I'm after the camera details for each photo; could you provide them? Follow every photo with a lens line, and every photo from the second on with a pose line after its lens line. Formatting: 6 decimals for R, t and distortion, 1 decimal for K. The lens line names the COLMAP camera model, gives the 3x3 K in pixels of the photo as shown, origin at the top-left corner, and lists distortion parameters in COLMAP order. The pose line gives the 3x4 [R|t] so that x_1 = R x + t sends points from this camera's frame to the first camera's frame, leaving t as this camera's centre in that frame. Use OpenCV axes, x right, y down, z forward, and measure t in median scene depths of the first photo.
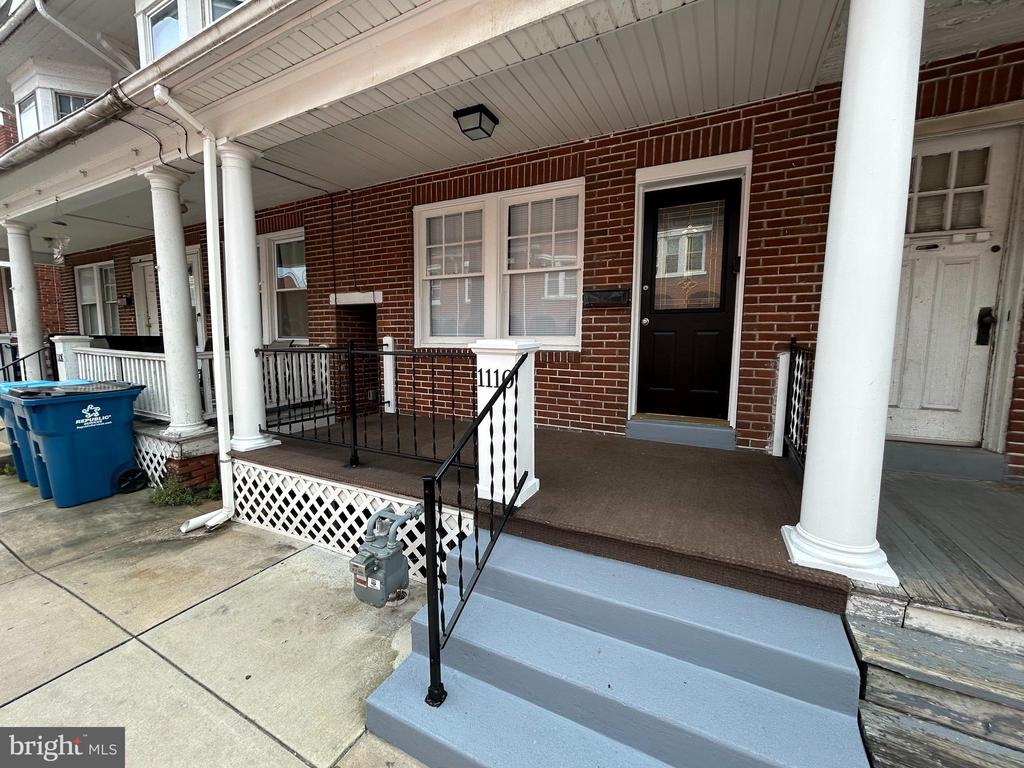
lens RADIAL K [[412.3, 0, 512.3], [0, 412.3, 381.9], [0, 0, 1]] dist [-0.001112, 0.001031]
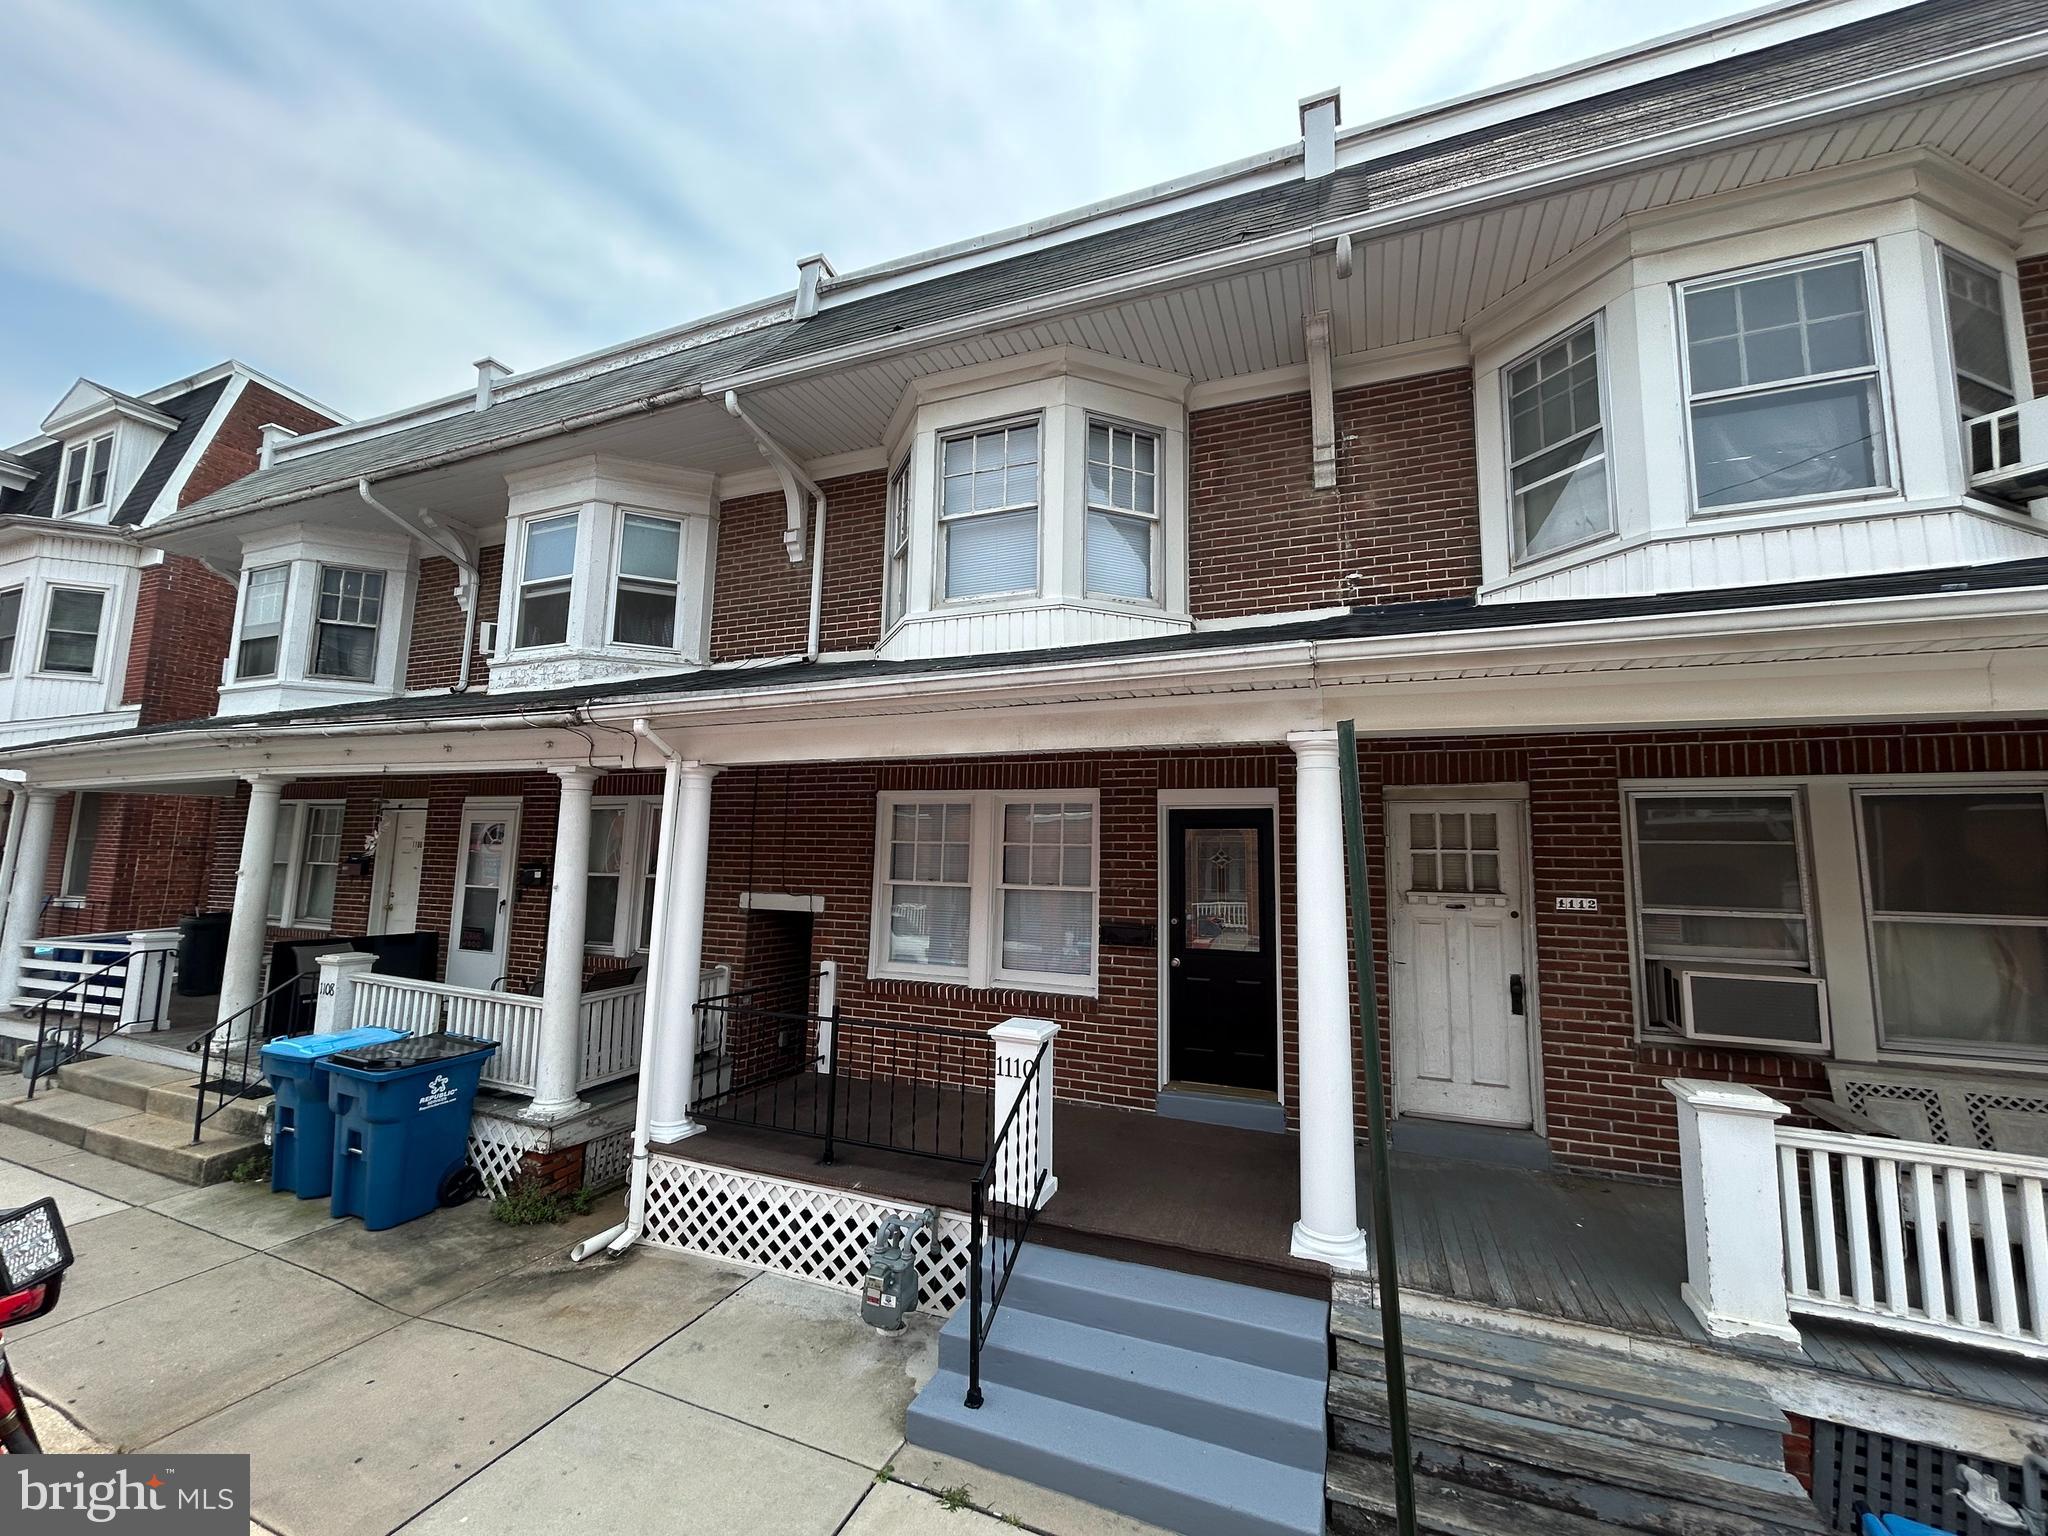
lens RADIAL K [[824.6, 0, 1022.3], [0, 824.6, 766.6], [0, 0, 1]] dist [-0.001112, 0.001031]
pose [[0.996343, 0.023617, 0.082110, -0.133598], [-0.005054, 0.975646, -0.219294, -0.182030], [-0.085289, 0.218078, 0.972197, -0.703359]]
